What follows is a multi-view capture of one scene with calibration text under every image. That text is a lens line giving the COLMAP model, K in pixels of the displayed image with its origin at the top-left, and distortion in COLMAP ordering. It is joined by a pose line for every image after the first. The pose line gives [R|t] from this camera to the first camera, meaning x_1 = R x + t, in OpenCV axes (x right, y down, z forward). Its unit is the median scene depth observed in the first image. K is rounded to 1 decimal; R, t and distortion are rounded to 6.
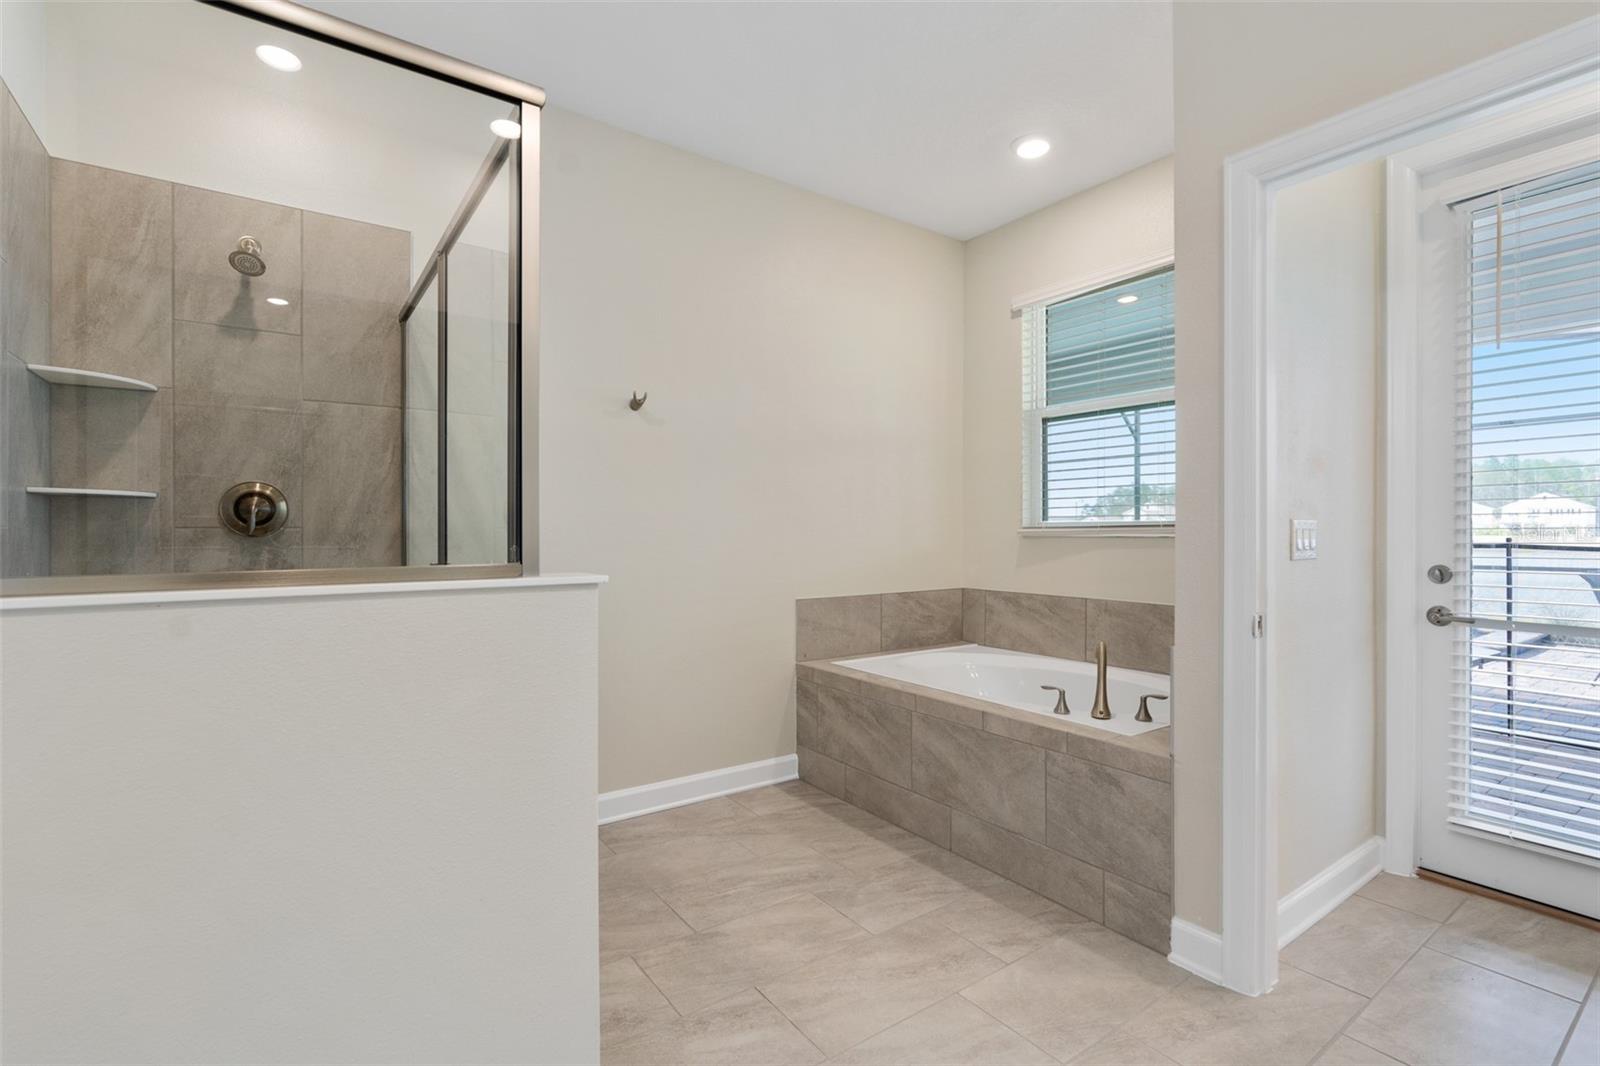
lens RADIAL K [[740.9, 0, 800.0], [0, 740.9, 533.0], [0, 0, 1]] dist [0.000483, 0.000496]
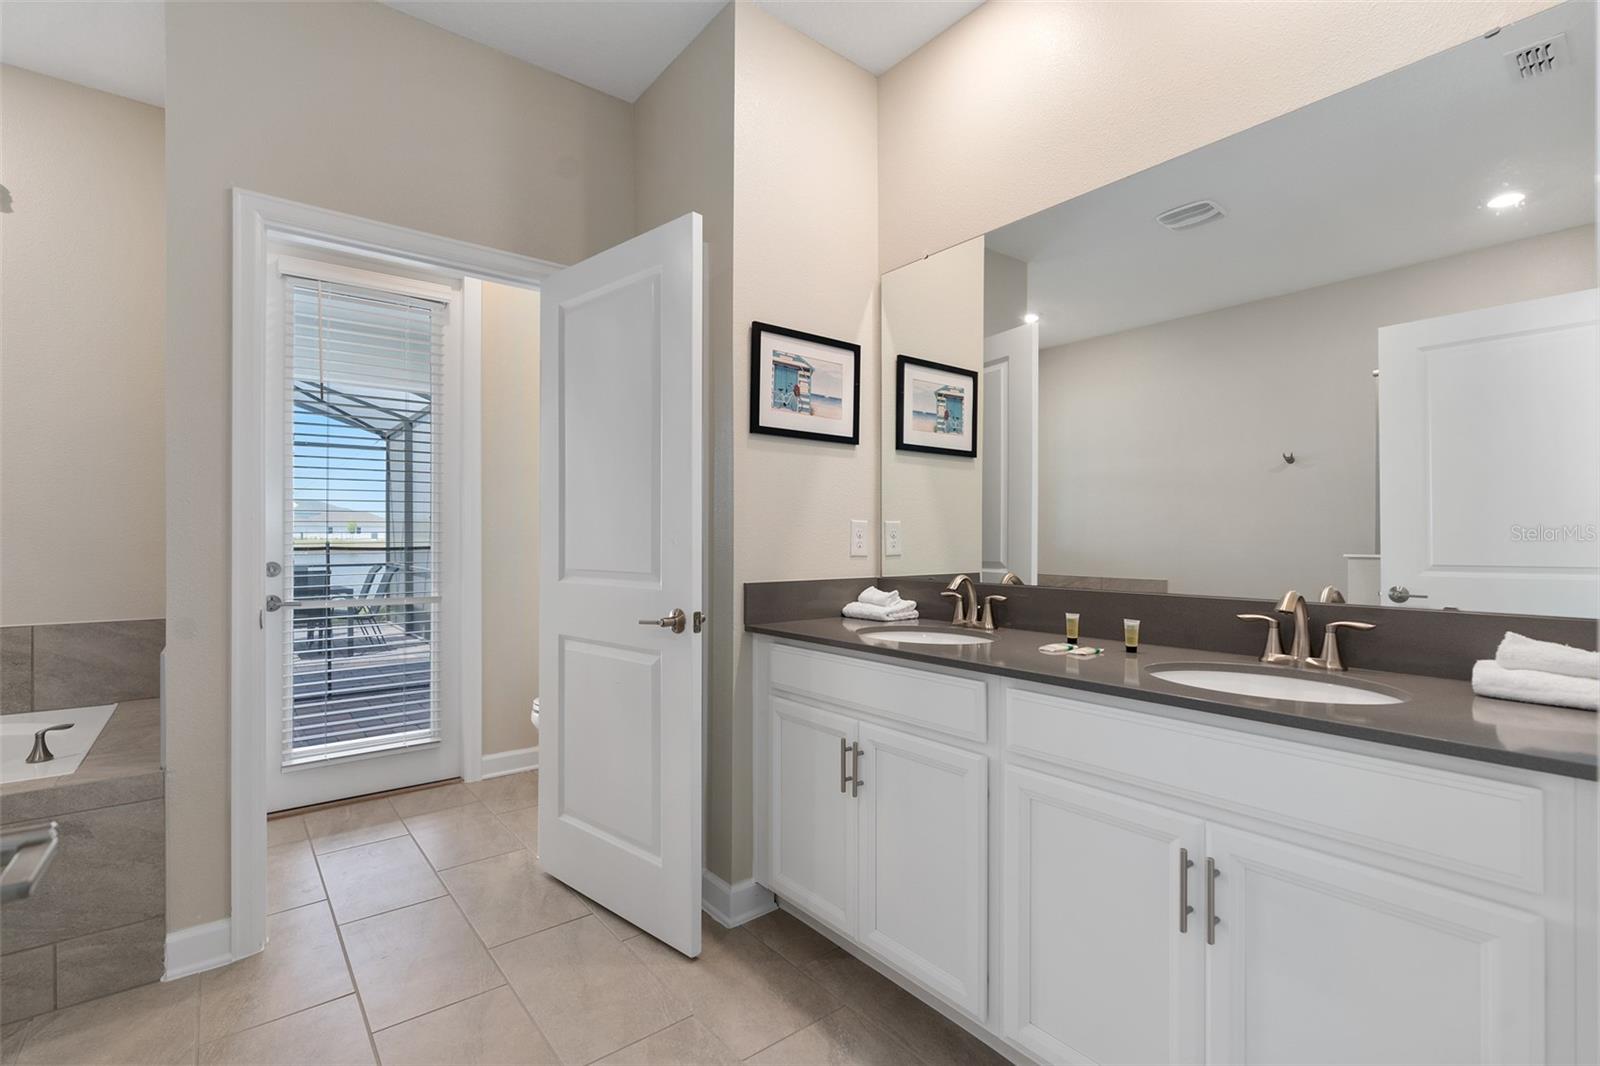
lens RADIAL K [[740.9, 0, 800.0], [0, 740.9, 533.0], [0, 0, 1]] dist [0.000483, 0.000496]
pose [[-0.077852, 0.014292, 0.996862, -0.510338], [0.001969, 0.999897, -0.014182, 0.011023], [-0.996963, 0.000859, -0.077873, 0.245555]]
